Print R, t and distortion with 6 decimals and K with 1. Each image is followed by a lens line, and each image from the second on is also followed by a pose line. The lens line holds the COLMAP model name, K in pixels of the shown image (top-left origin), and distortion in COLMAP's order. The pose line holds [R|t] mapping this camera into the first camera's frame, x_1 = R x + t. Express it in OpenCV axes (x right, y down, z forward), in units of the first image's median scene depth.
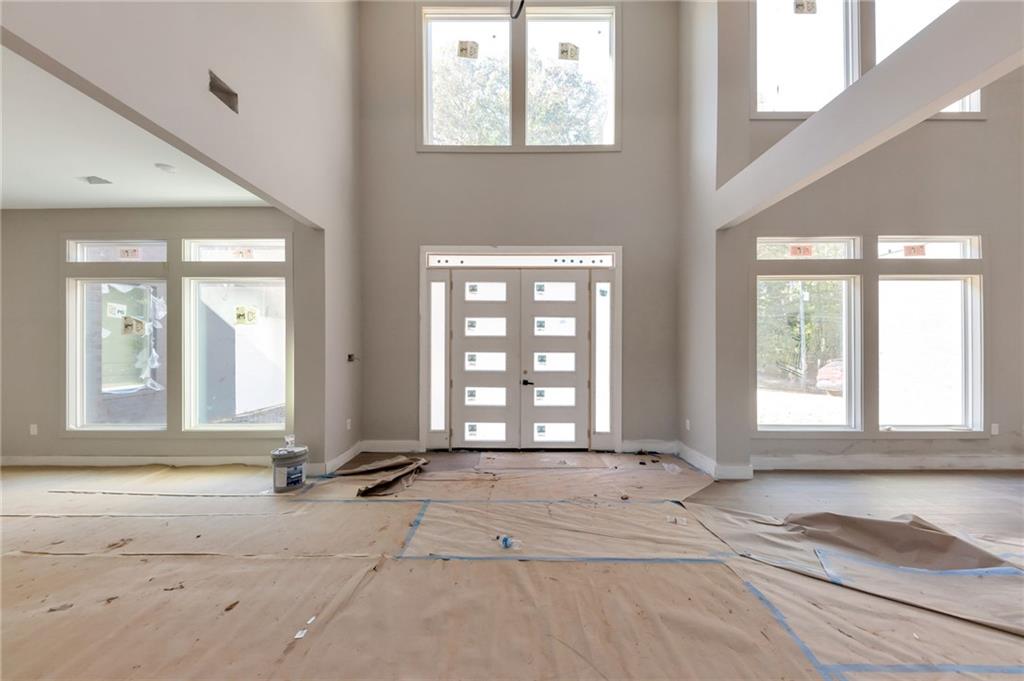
lens RADIAL K [[369.9, 0, 513.7], [0, 369.9, 346.8], [0, 0, 1]] dist [-0.000670, -0.000100]
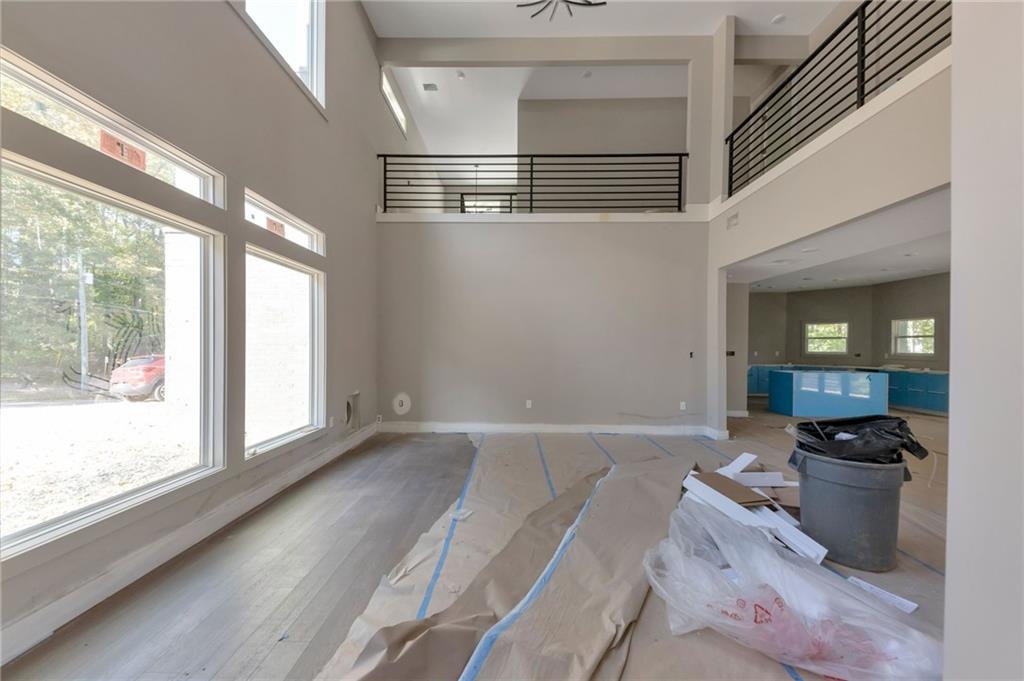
lens RADIAL K [[339.1, 0, 509.9], [0, 339.1, 347.2], [0, 0, 1]] dist [-0.000167, -0.004635]
pose [[-0.005727, 0.001881, 0.999982, 0.316267], [-0.013635, 0.999905, -0.001959, 0.005317], [-0.999891, -0.013646, -0.005701, 0.470493]]
